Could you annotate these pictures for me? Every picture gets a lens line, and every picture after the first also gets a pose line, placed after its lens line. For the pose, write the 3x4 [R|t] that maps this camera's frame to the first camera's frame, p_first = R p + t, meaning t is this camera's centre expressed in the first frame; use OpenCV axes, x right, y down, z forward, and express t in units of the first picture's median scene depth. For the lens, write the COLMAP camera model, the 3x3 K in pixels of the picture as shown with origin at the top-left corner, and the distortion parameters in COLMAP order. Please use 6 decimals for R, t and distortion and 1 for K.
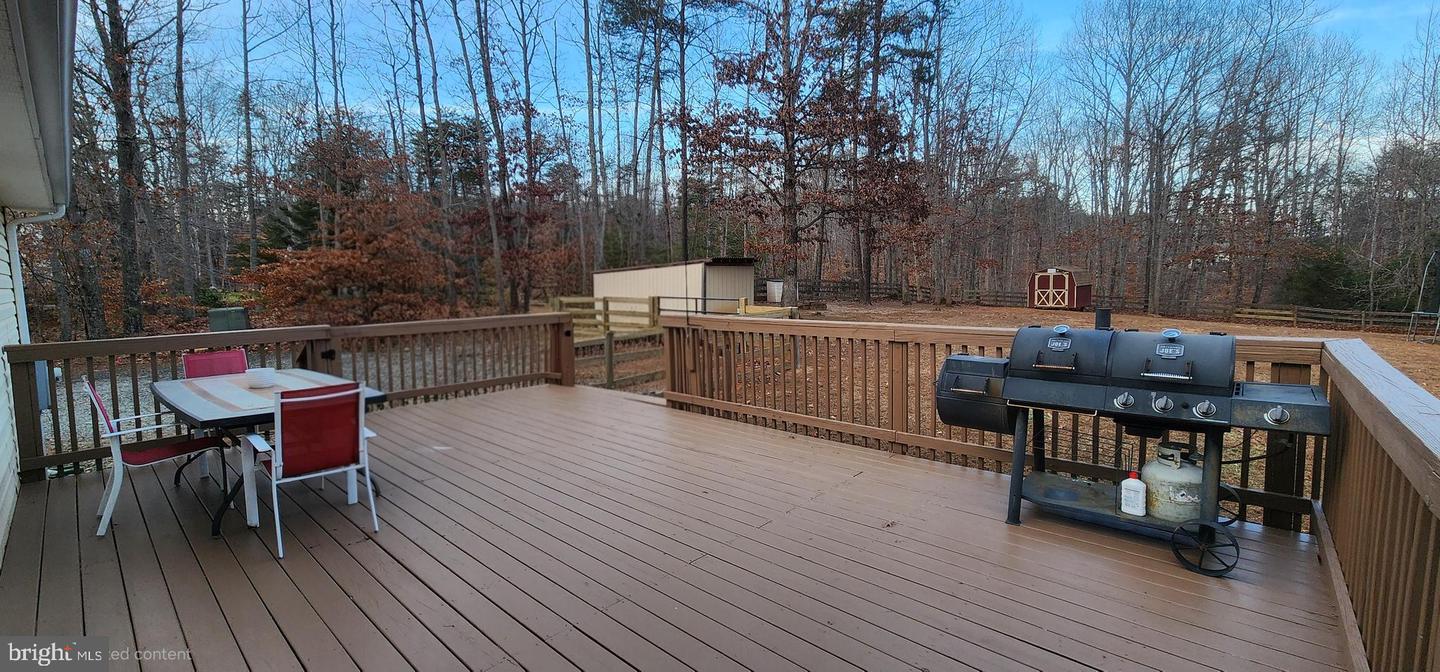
lens RADIAL K [[593.9, 0, 727.3], [0, 593.9, 333.1], [0, 0, 1]] dist [0.003430, 0.000157]
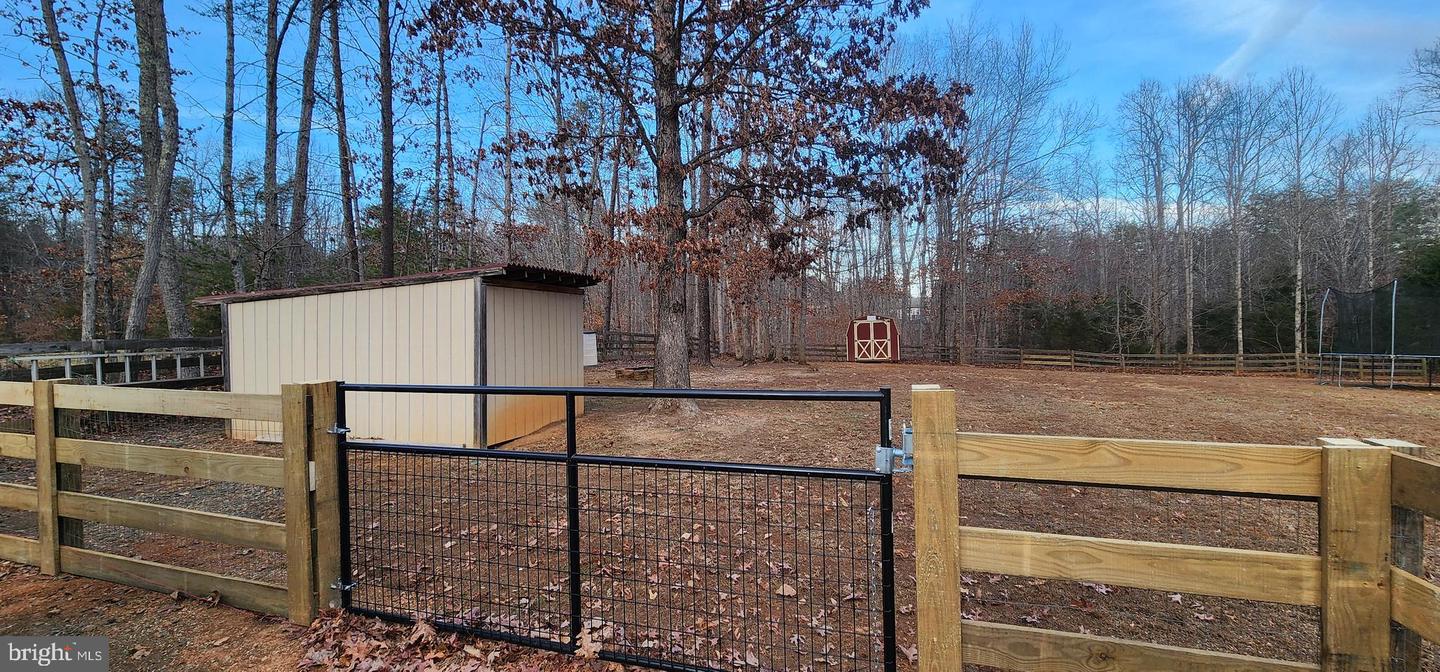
lens RADIAL K [[593.9, 0, 715.5], [0, 593.9, 335.8], [0, 0, 1]] dist [0.003430, 0.000157]
pose [[0.896963, -0.017295, 0.441768, -0.042527], [0.058095, 0.995181, -0.078996, -0.026219], [-0.438273, 0.096521, 0.893645, 0.359261]]
